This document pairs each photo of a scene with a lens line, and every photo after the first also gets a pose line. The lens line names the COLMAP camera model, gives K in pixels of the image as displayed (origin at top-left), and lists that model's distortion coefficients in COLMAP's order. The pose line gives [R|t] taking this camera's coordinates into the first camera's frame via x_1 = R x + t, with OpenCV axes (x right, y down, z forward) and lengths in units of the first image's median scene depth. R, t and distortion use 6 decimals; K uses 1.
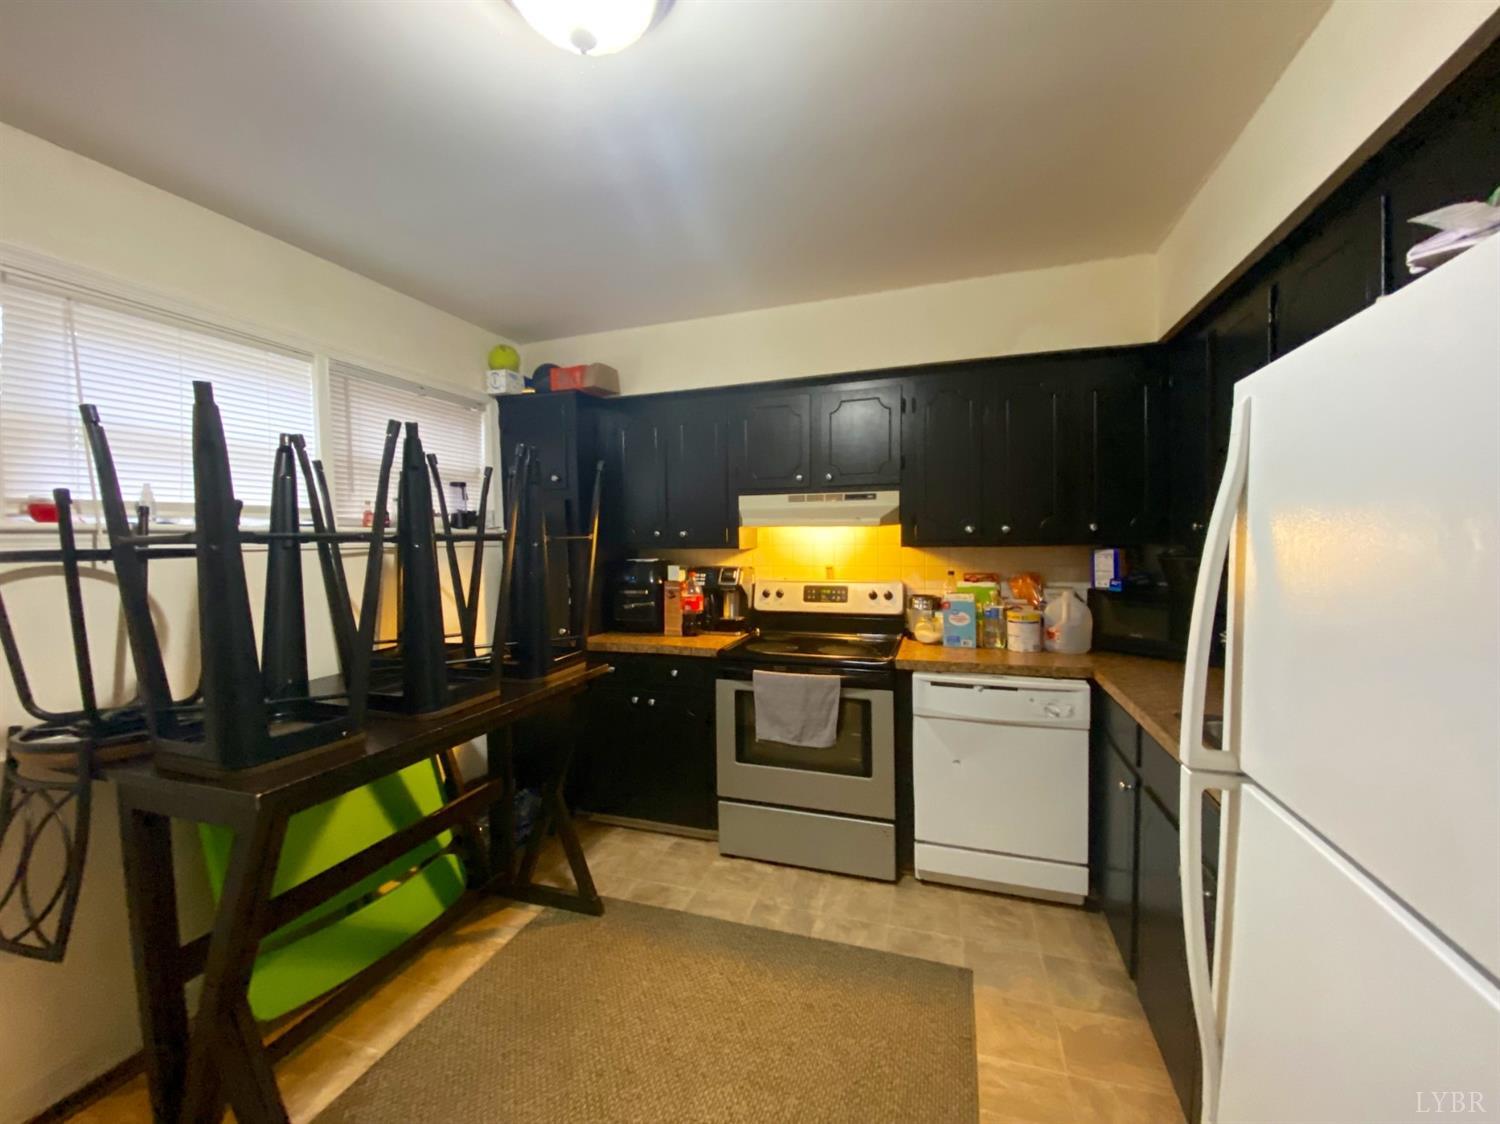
lens RADIAL K [[609.9, 0, 737.2], [0, 609.9, 547.8], [0, 0, 1]] dist [0.001151, -0.004739]
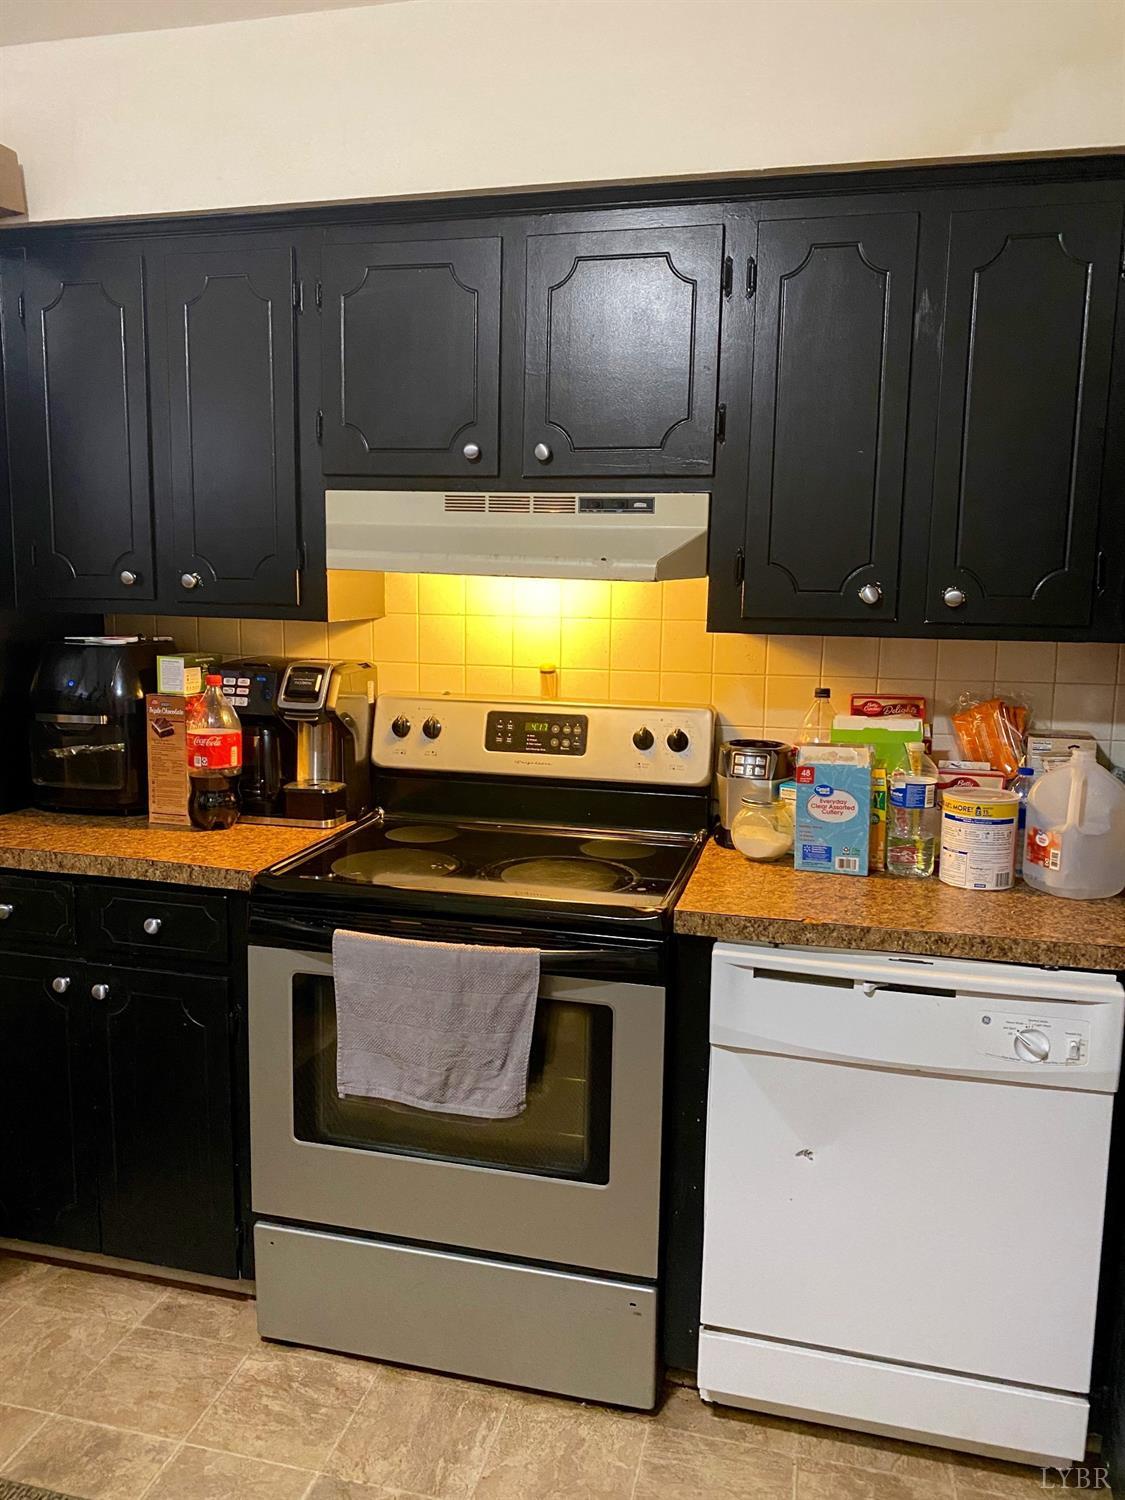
lens RADIAL K [[1145.0, 0, 557.8], [0, 1145.0, 725.8], [0, 0, 1]] dist [-0.010415, 0.031001]
pose [[0.995279, 0.018728, 0.095230, 0.096399], [-0.029941, 0.992595, 0.117719, -0.027426], [-0.092320, -0.120015, 0.988470, 0.238189]]
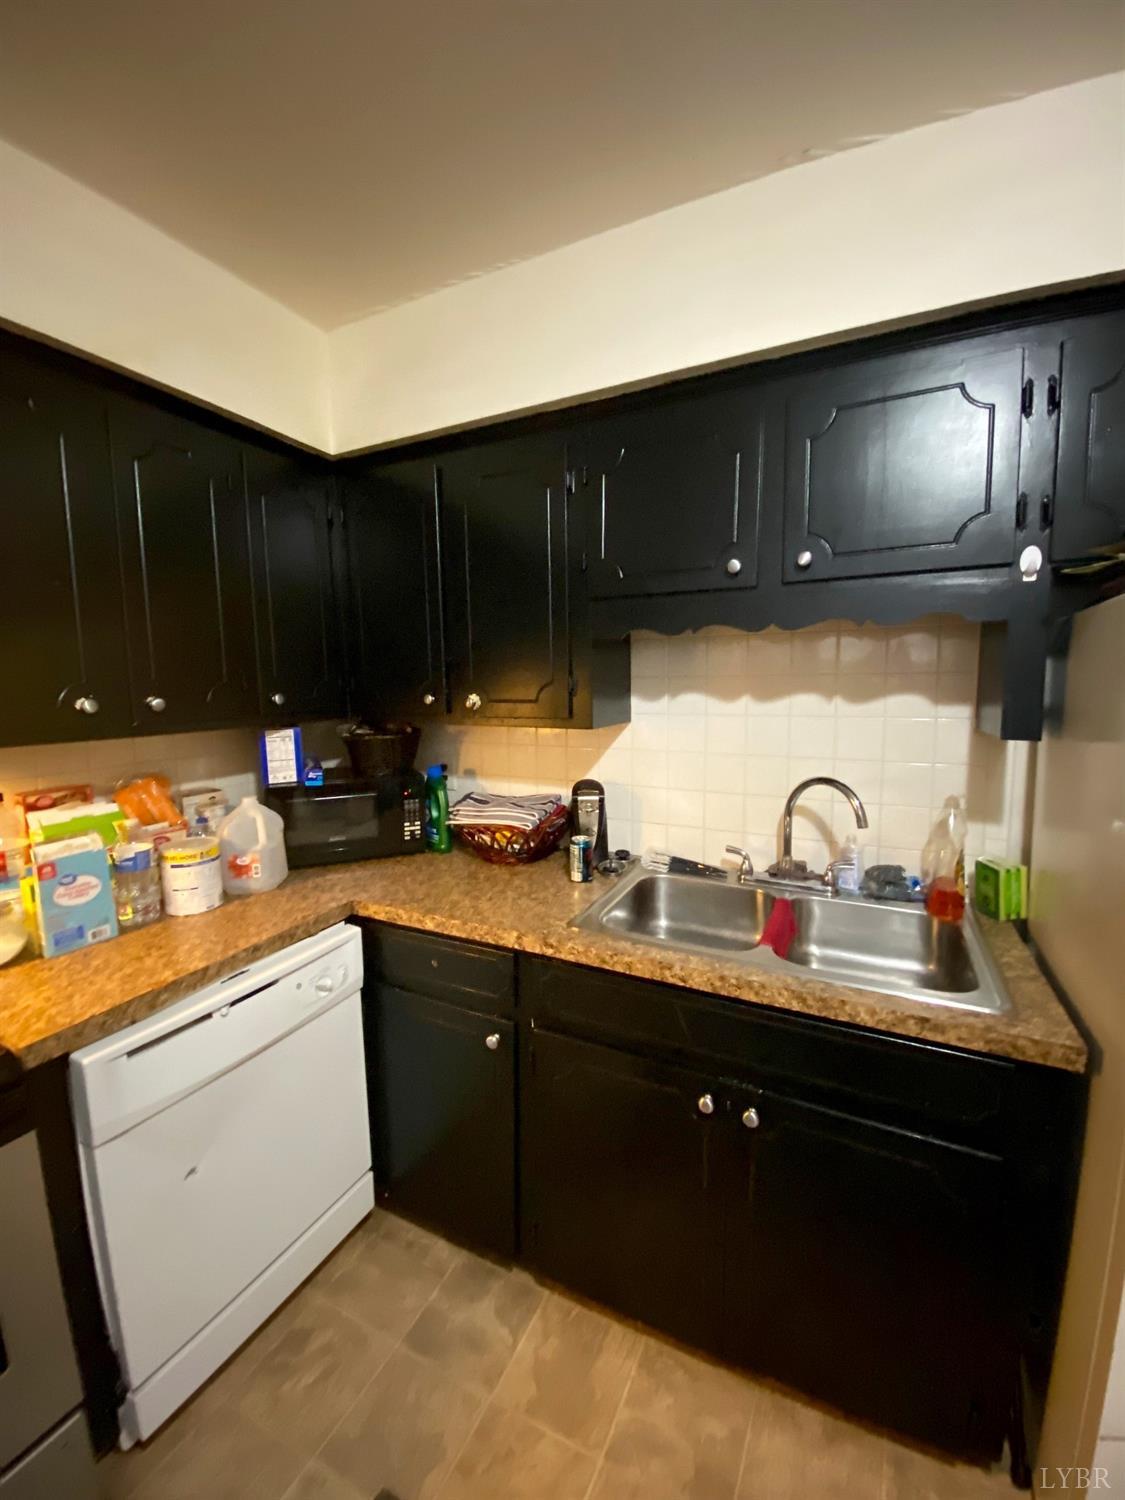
lens RADIAL K [[609.9, 0, 557.1], [0, 609.9, 744.4], [0, 0, 1]] dist [0.001151, -0.004739]
pose [[0.130611, -0.089791, 0.987359, -0.056037], [0.023726, 0.995888, 0.087428, -0.033073], [-0.991150, 0.012008, 0.132204, 0.559640]]
